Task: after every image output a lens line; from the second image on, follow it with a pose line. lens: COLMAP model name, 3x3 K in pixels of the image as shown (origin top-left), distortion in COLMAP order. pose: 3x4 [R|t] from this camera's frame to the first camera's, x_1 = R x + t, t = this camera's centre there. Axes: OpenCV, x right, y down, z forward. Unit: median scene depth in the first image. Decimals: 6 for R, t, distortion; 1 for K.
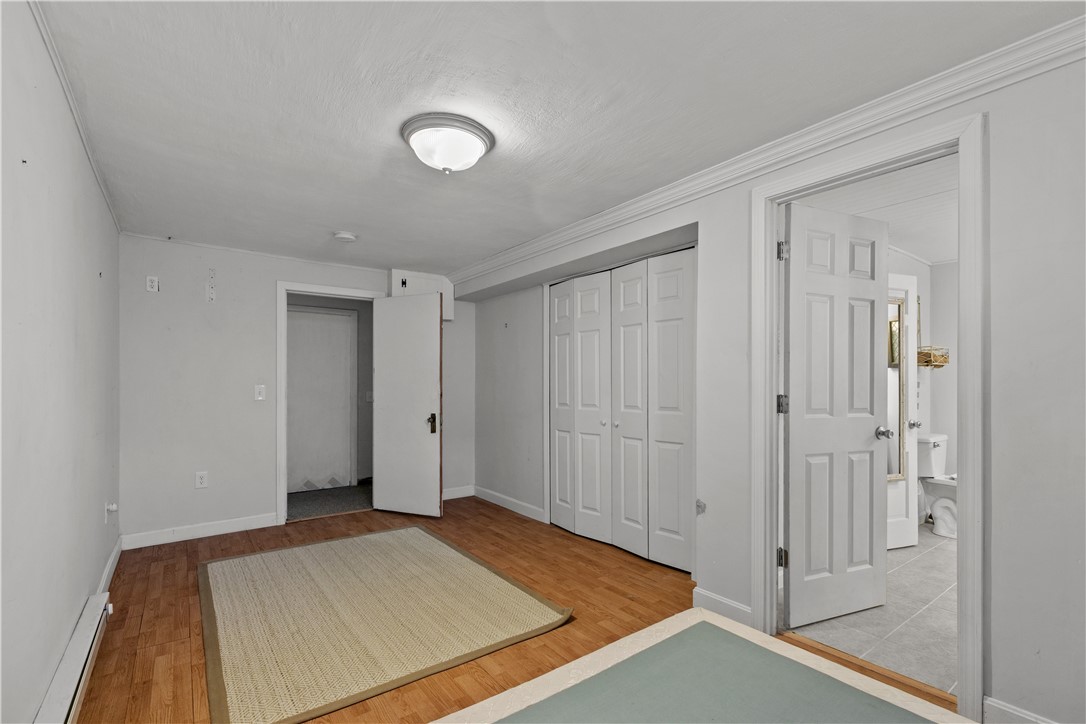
lens RADIAL K [[491.1, 0, 551.1], [0, 491.1, 365.8], [0, 0, 1]] dist [0.001766, 0.000028]
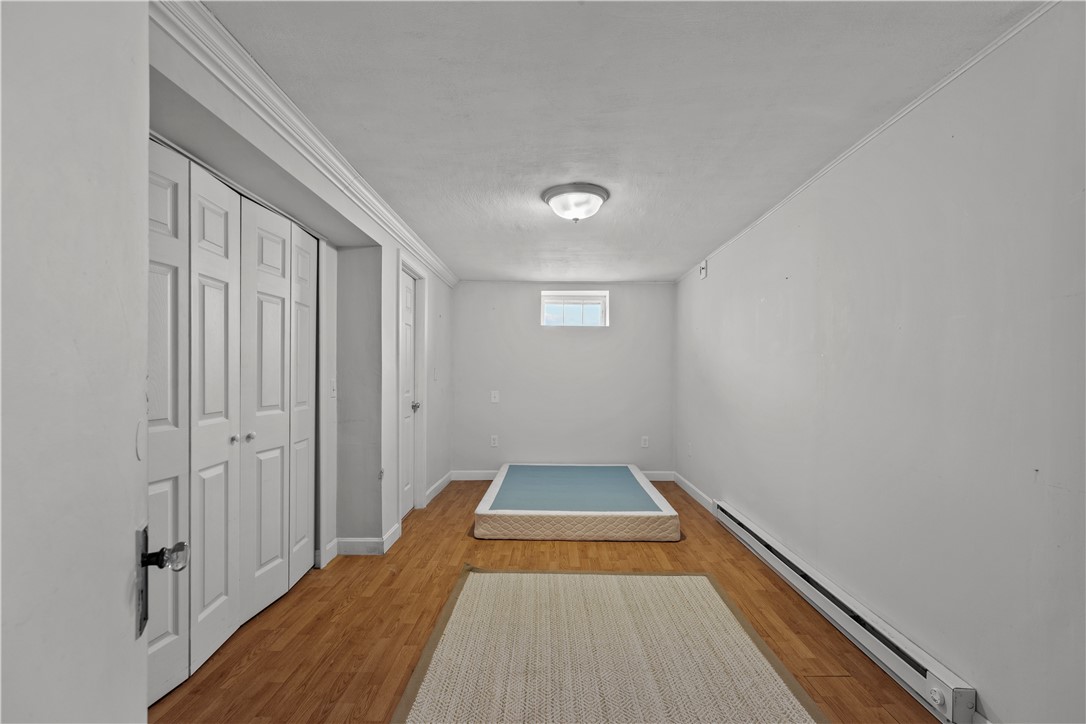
lens RADIAL K [[491.1, 0, 551.1], [0, 491.1, 365.8], [0, 0, 1]] dist [0.001766, 0.000028]
pose [[-0.795892, 0.003407, 0.605429, -0.695875], [-0.029434, 0.998584, -0.044314, 0.048337], [-0.604723, -0.053089, -0.794664, 1.517726]]
